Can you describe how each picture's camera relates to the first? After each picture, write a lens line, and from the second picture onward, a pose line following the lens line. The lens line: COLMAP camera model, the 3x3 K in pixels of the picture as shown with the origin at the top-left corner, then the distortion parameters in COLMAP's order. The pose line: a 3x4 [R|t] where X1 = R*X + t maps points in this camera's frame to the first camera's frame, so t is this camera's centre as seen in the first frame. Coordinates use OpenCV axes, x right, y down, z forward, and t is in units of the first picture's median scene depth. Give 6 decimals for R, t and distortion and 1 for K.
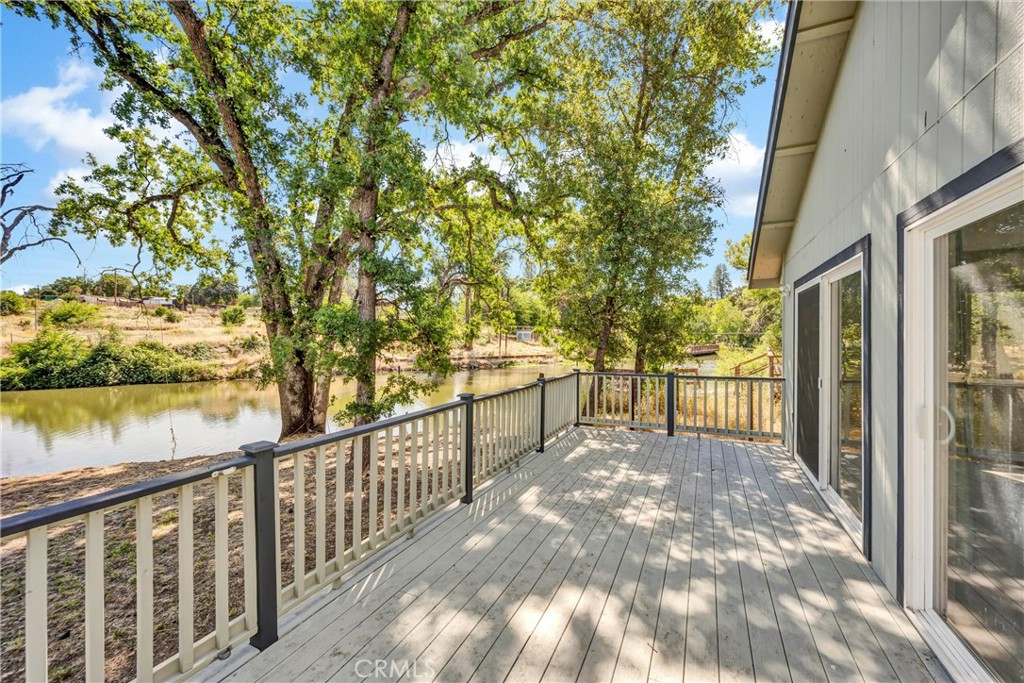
lens RADIAL K [[406.5, 0, 509.8], [0, 406.5, 340.1], [0, 0, 1]] dist [0.000351, -0.000966]
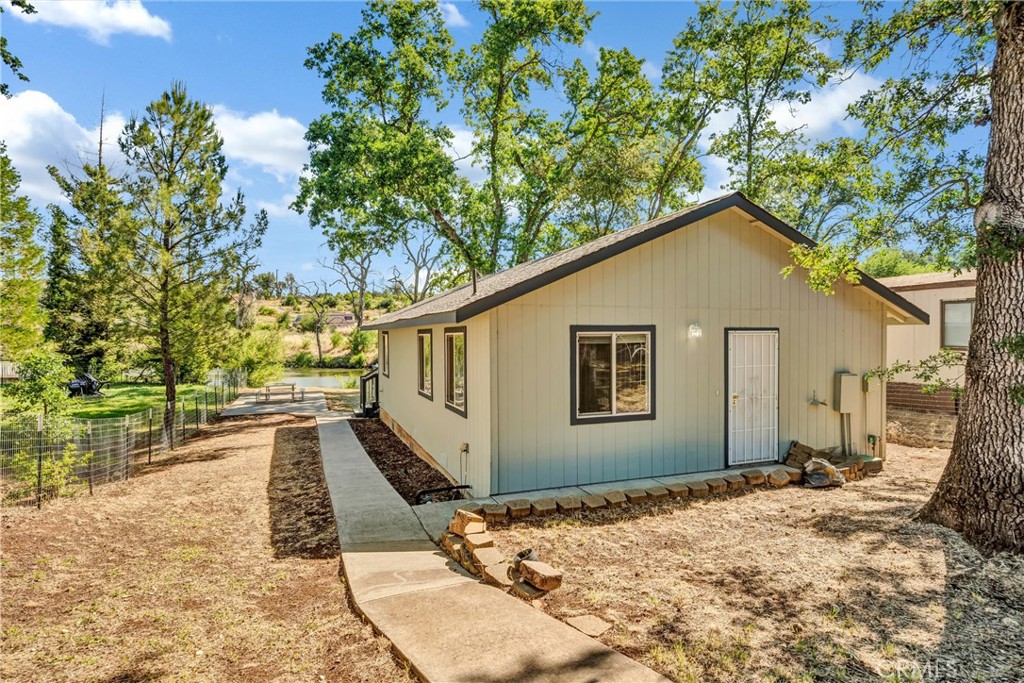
lens RADIAL K [[522.3, 0, 520.7], [0, 522.3, 337.4], [0, 0, 1]] dist [-0.004961, 0.000745]
pose [[0.737906, 0.005264, -0.674883, 1.551713], [-0.000704, 0.999975, 0.007030, -0.064687], [0.674904, -0.004712, 0.737891, -1.025915]]
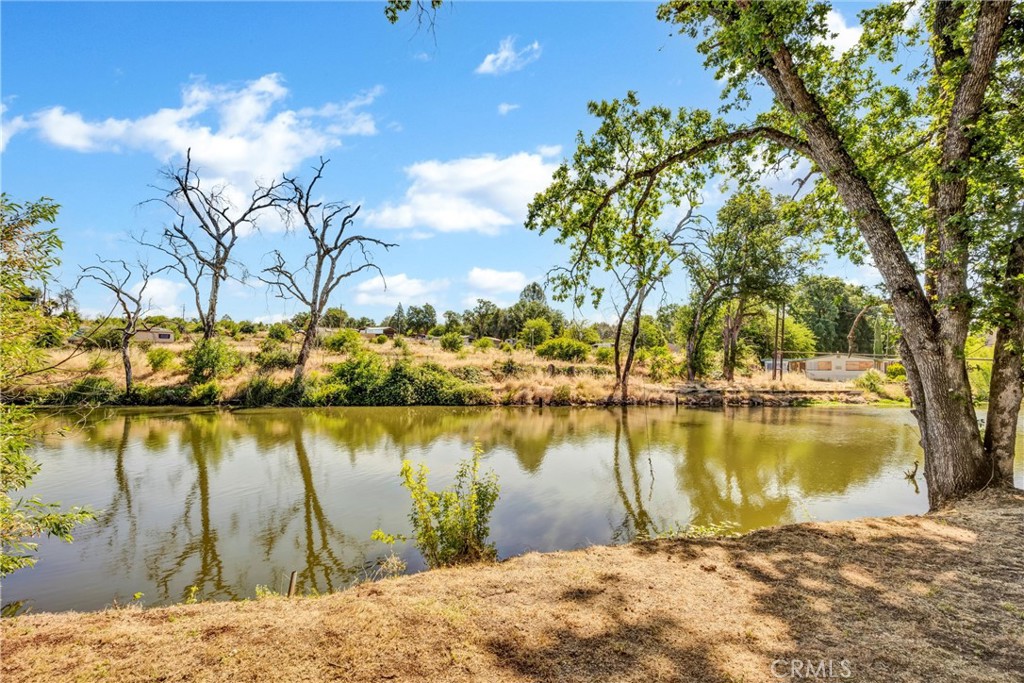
lens RADIAL K [[459.0, 0, 534.8], [0, 459.0, 345.4], [0, 0, 1]] dist [-0.006494, -0.000586]
pose [[0.938727, -0.001250, -0.344659, -1.057255], [-0.019309, 0.998232, -0.056210, 0.074590], [0.344120, 0.059421, 0.937043, 0.104943]]
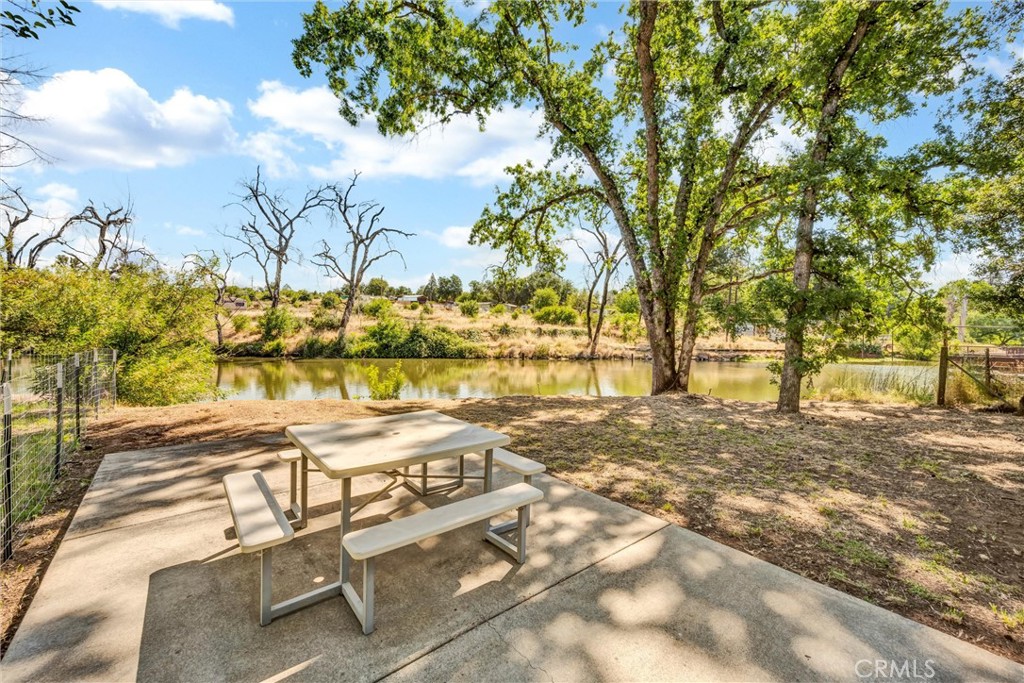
lens RADIAL K [[406.5, 0, 526.4], [0, 406.5, 324.3], [0, 0, 1]] dist [0.000351, -0.000966]
pose [[0.915913, 0.012209, -0.401191, -0.492587], [-0.022461, 0.999530, -0.020861, 0.073922], [0.400748, 0.028118, 0.915757, -0.322164]]
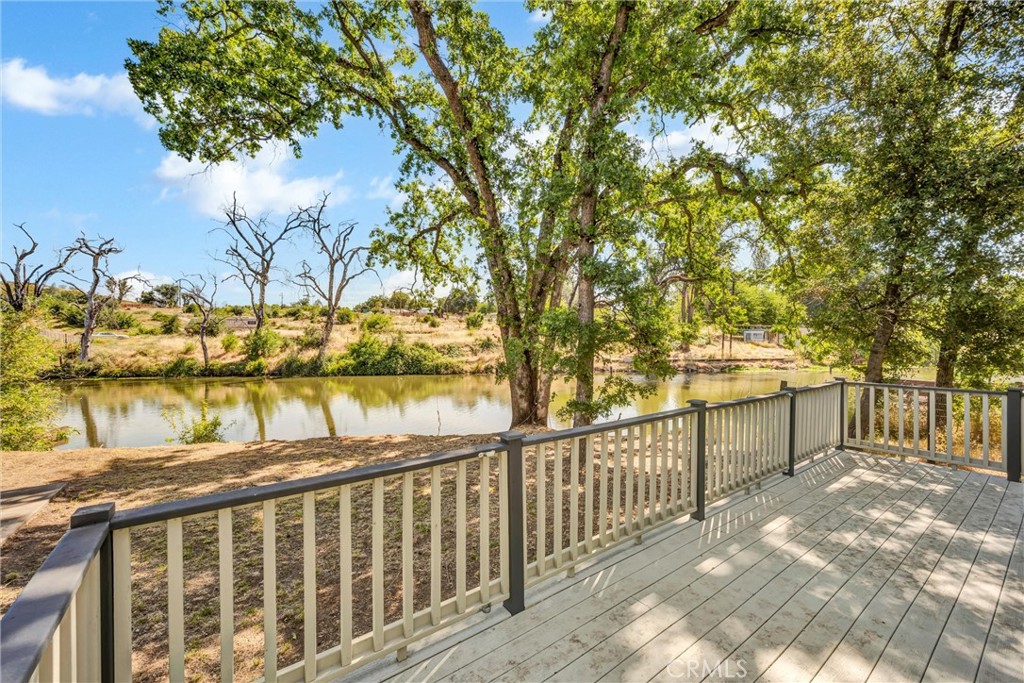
lens RADIAL K [[406.5, 0, 517.3], [0, 406.5, 339.7], [0, 0, 1]] dist [0.000351, -0.000966]
pose [[0.882031, -0.001487, -0.471189, -0.012141], [0.000045, 0.999995, -0.003071, -0.000462], [0.471191, 0.002688, 0.882027, 0.000124]]
